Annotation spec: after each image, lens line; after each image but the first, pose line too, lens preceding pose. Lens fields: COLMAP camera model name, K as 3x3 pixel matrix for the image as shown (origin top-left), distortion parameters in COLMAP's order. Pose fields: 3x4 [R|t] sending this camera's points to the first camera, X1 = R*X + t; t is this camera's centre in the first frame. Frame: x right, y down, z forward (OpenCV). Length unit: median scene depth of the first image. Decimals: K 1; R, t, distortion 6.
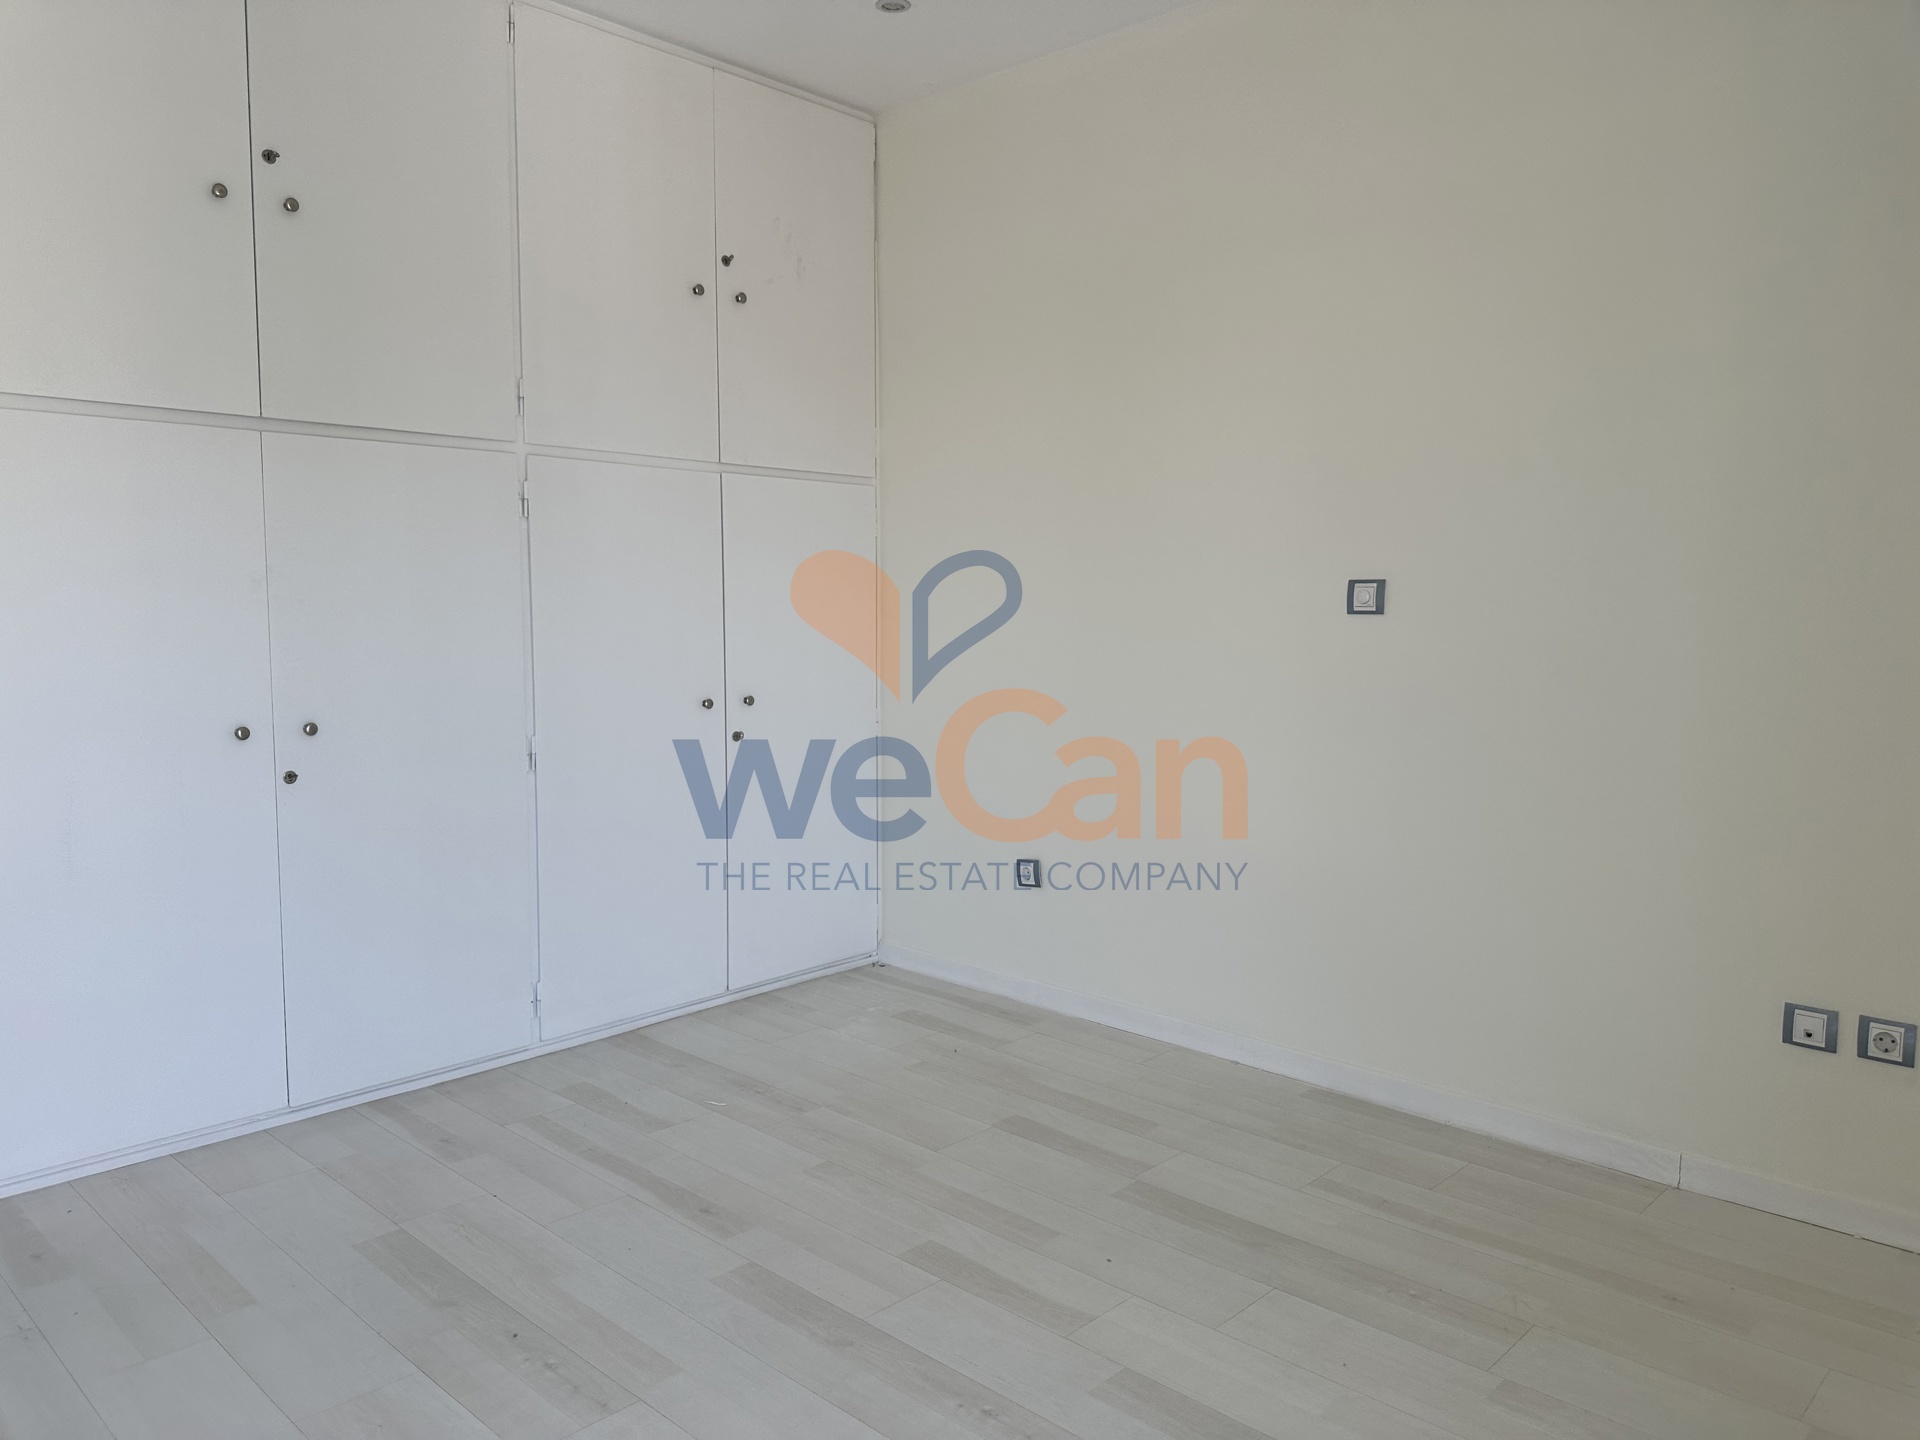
lens RADIAL K [[1370.2, 0, 939.4], [0, 1370.2, 723.4], [0, 0, 1]] dist [0.132167, -0.249546]
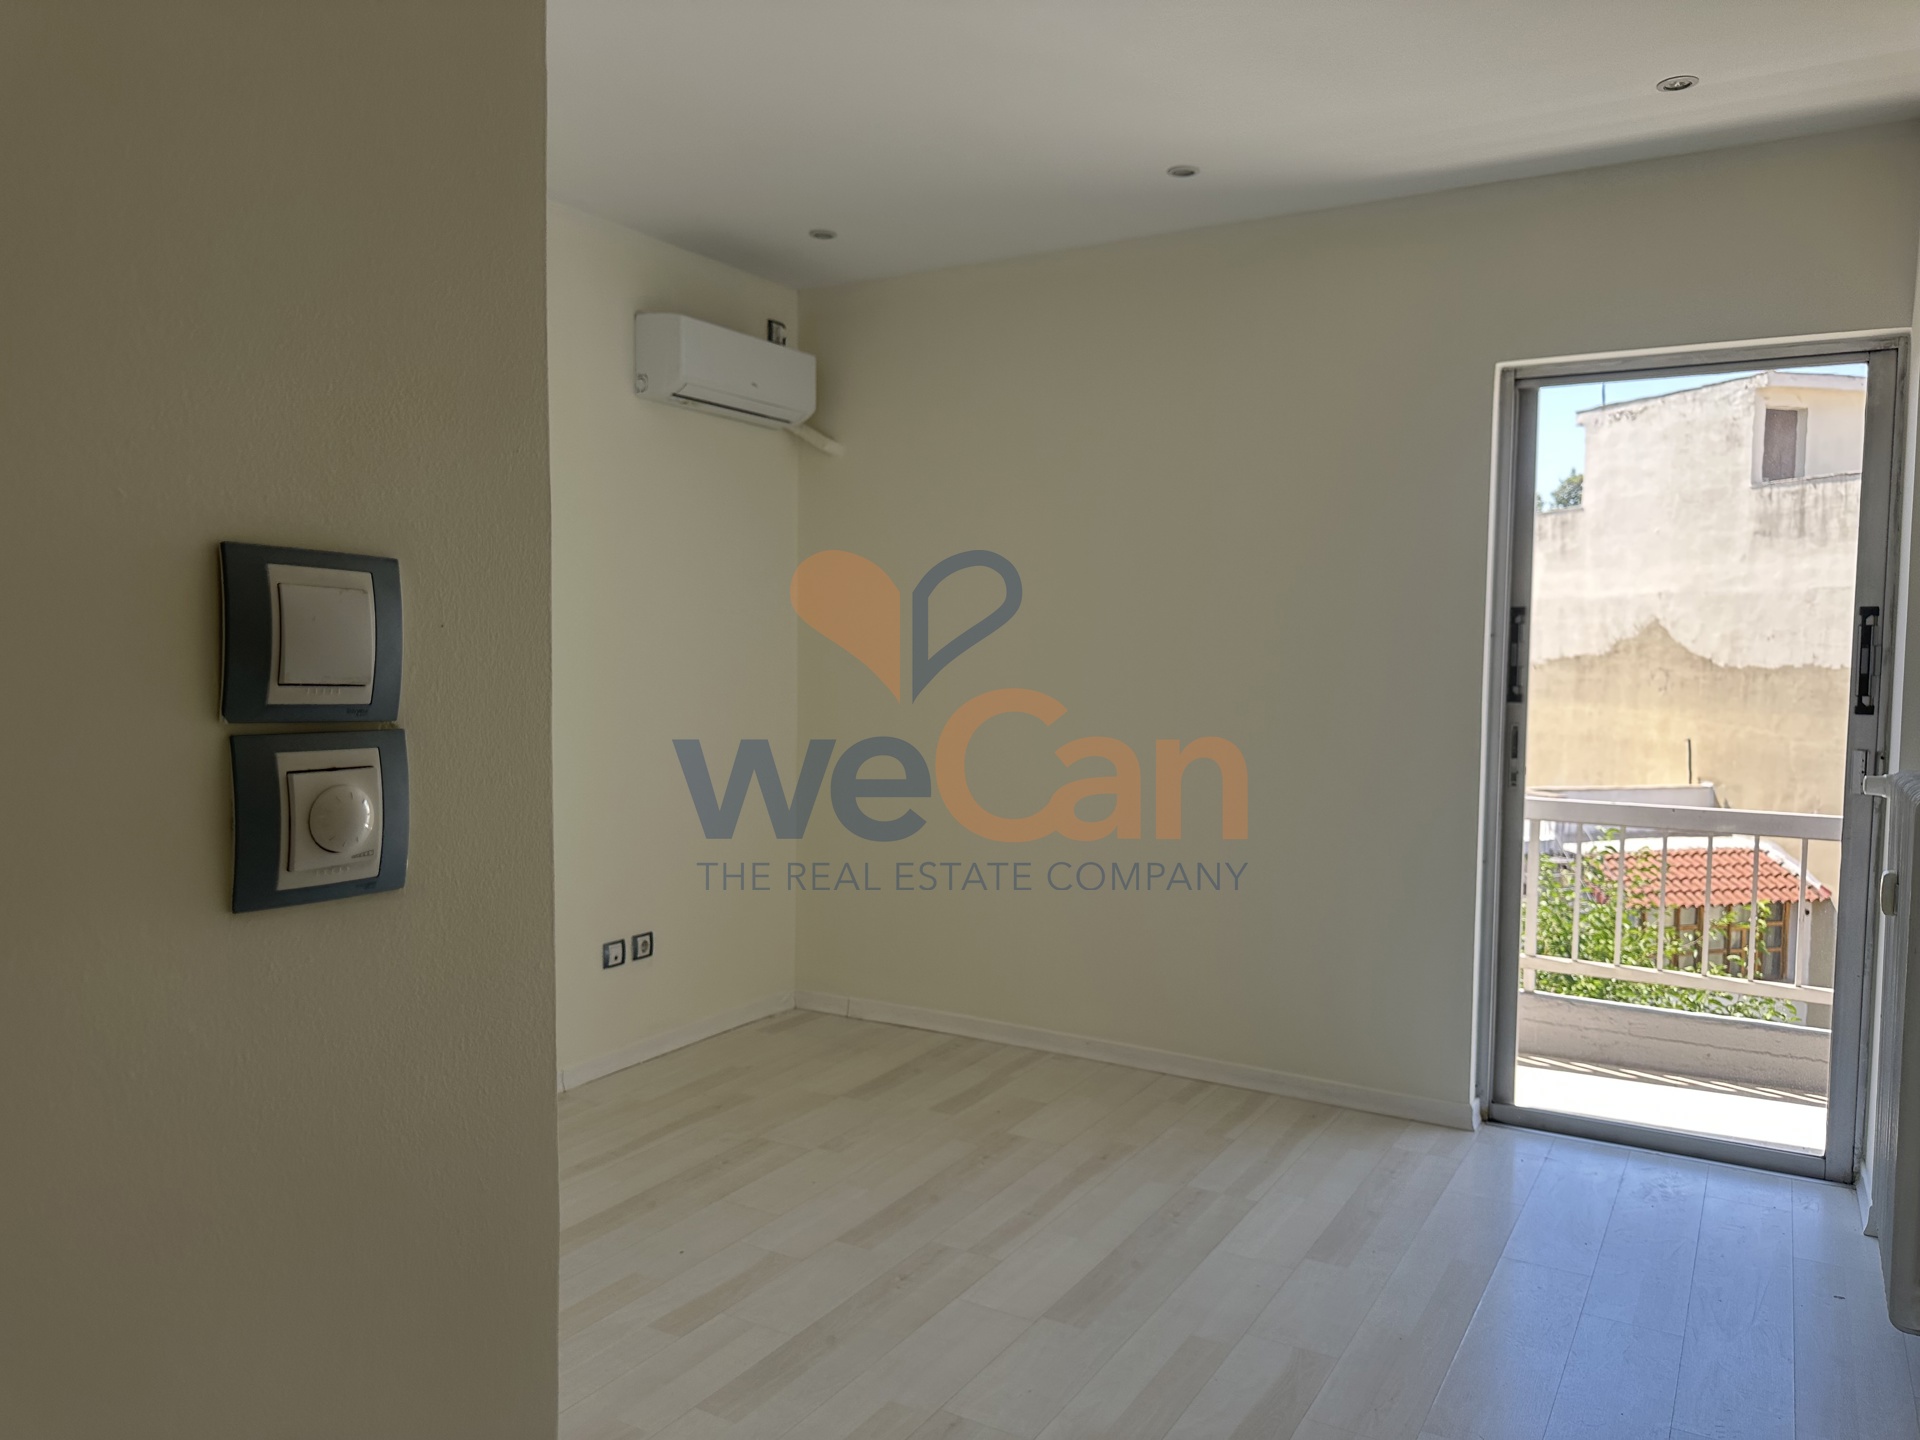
lens RADIAL K [[1395.9, 0, 964.8], [0, 1395.9, 744.0], [0, 0, 1]] dist [0.071940, -0.094194]
pose [[-0.232369, -0.083381, 0.969047, -0.665487], [0.083727, 0.990905, 0.105339, -0.105933], [-0.969017, 0.105613, -0.223275, 0.583000]]
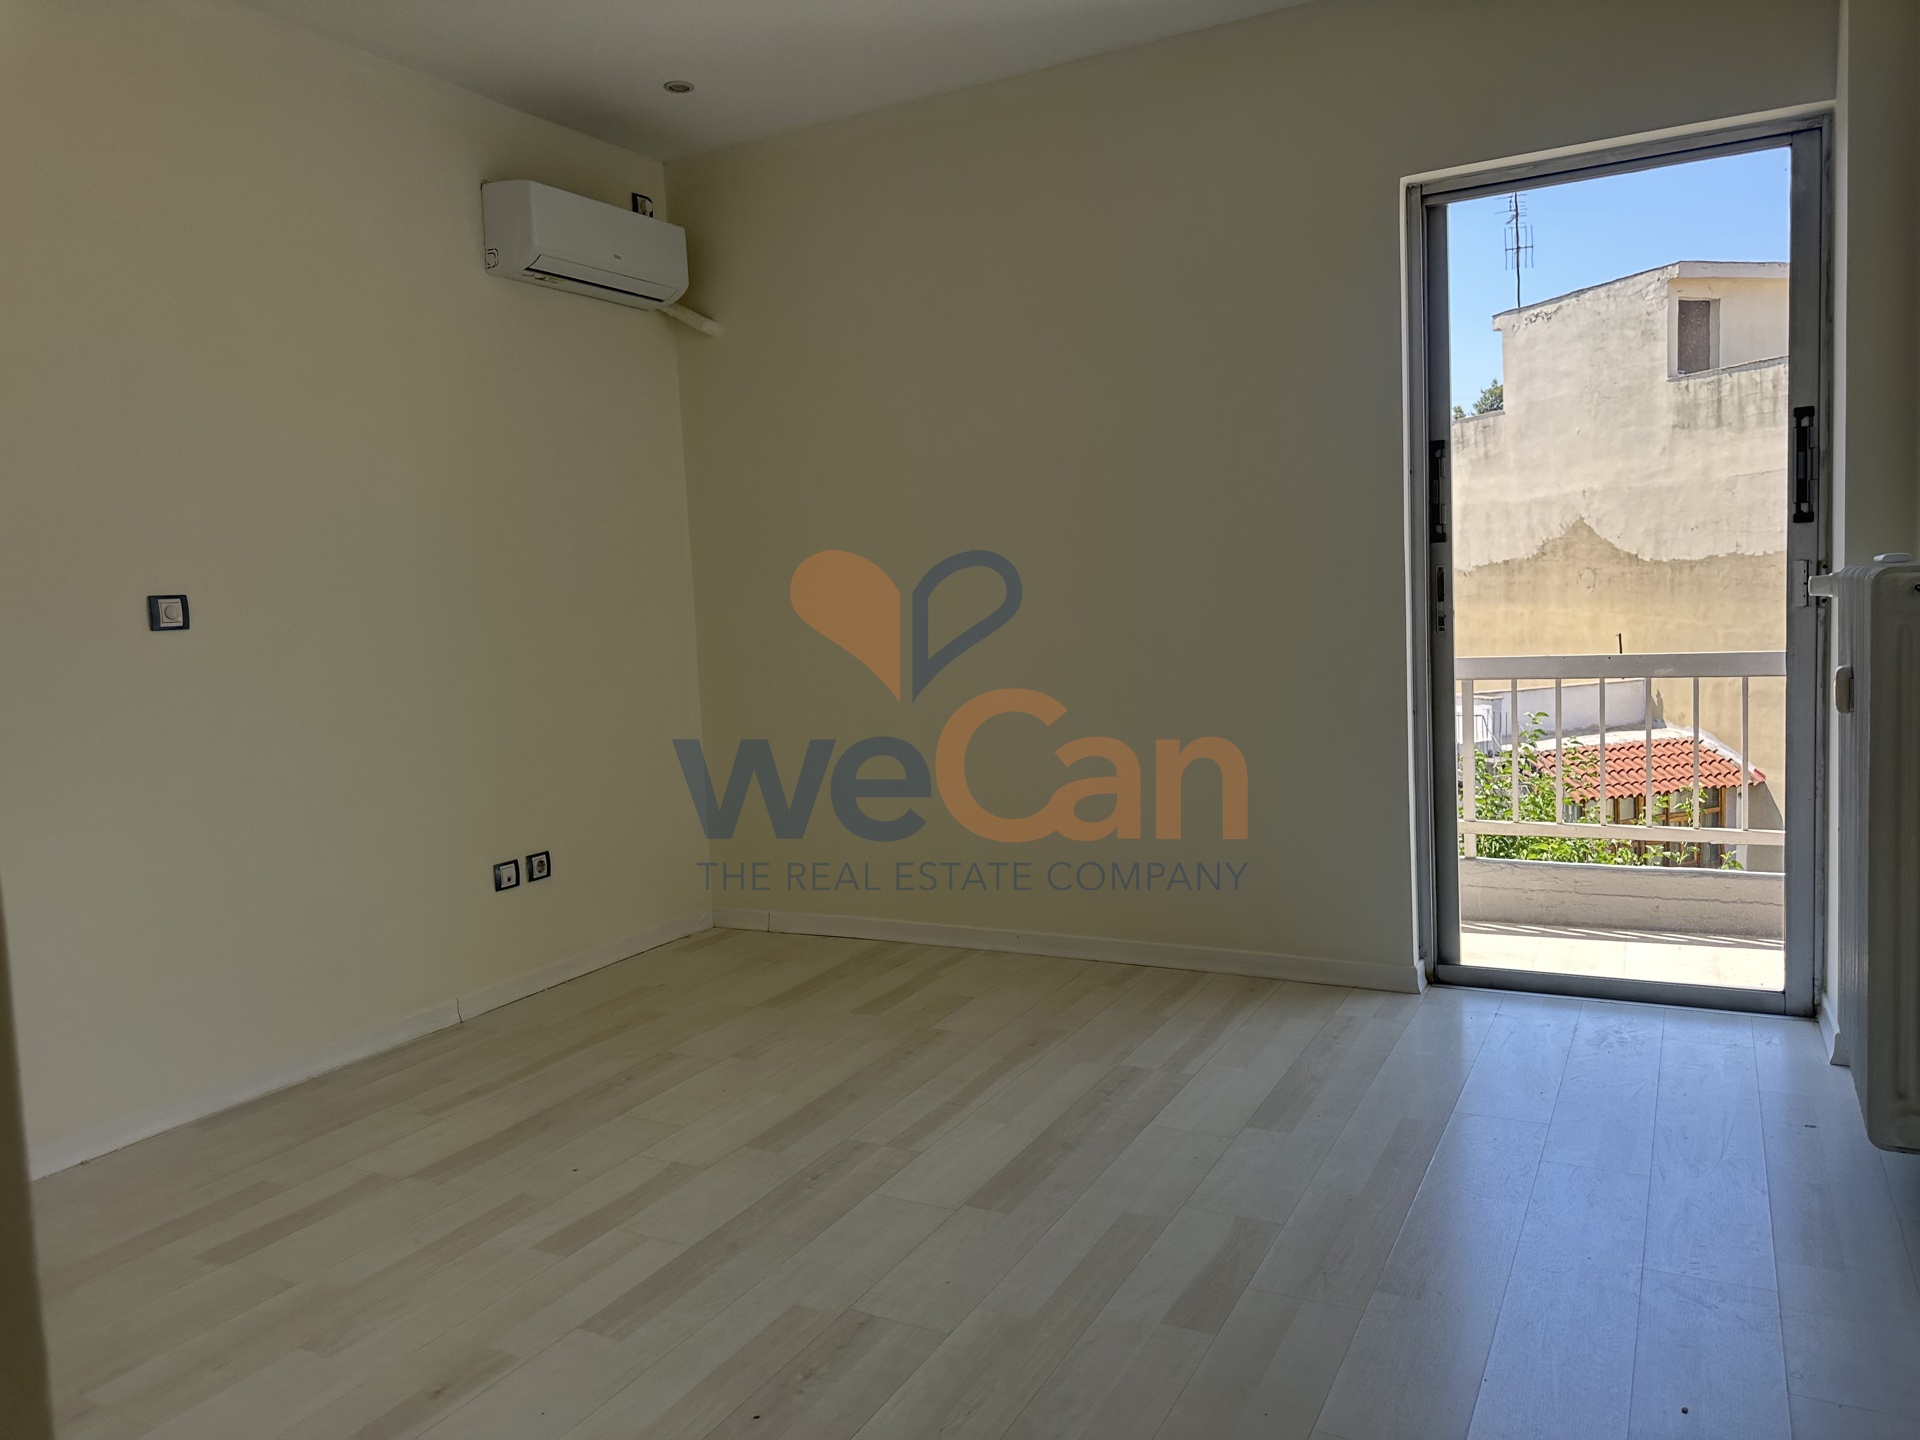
lens RADIAL K [[1378.9, 0, 960.1], [0, 1378.9, 729.2], [0, 0, 1]] dist [0.113509, -0.161896]
pose [[-0.270114, -0.090893, 0.958529, -0.613516], [0.140462, 0.981164, 0.132622, -0.047489], [-0.952528, 0.170460, -0.252258, 0.546248]]
